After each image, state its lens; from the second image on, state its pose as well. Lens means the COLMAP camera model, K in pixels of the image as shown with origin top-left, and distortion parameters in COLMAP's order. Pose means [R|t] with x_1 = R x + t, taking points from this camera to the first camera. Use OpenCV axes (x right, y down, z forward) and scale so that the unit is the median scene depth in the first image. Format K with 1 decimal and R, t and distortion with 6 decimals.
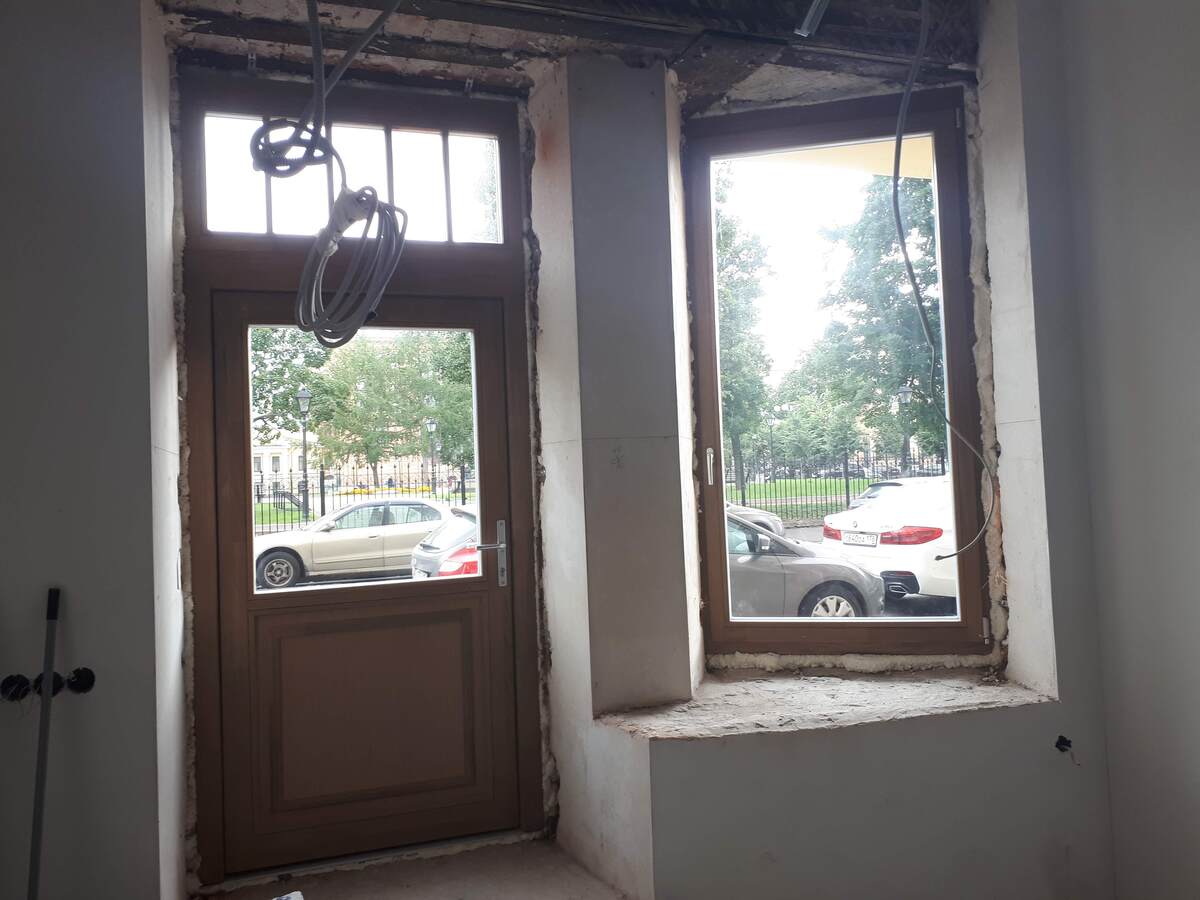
lens RADIAL K [[976.6, 0, 593.1], [0, 976.6, 447.4], [0, 0, 1]] dist [0.012526, -0.012886]
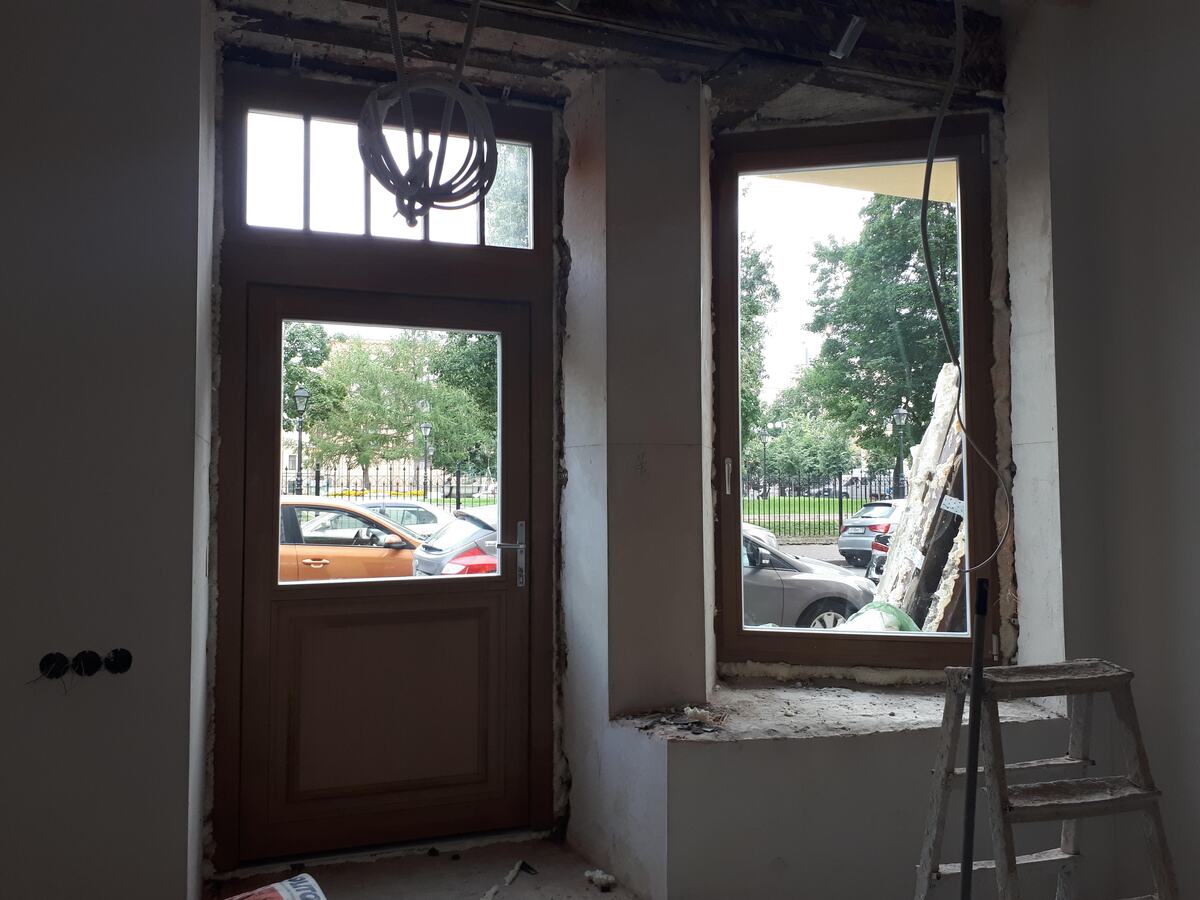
lens RADIAL K [[976.6, 0, 592.4], [0, 976.6, 446.8], [0, 0, 1]] dist [0.012526, -0.012886]
pose [[0.999252, 0.037624, 0.008987, -0.033544], [-0.037516, 0.999226, -0.011827, 0.006703], [-0.009425, 0.011481, 0.999890, -0.014104]]
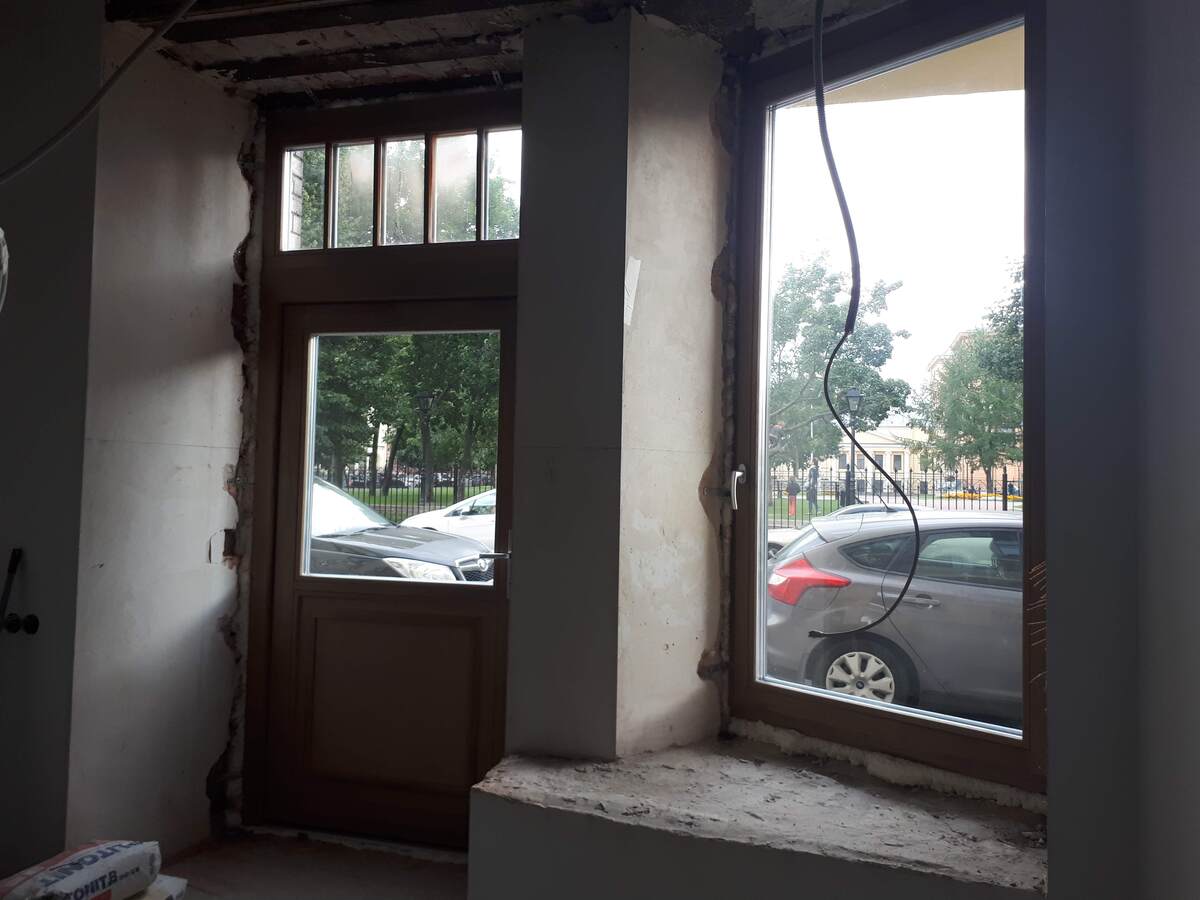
lens RADIAL K [[976.6, 0, 589.0], [0, 976.6, 446.7], [0, 0, 1]] dist [0.012526, -0.012886]
pose [[0.798485, 0.036246, -0.600923, 0.556547], [-0.035738, 0.999279, 0.012786, -0.022015], [0.600953, 0.011267, 0.799205, 0.295755]]
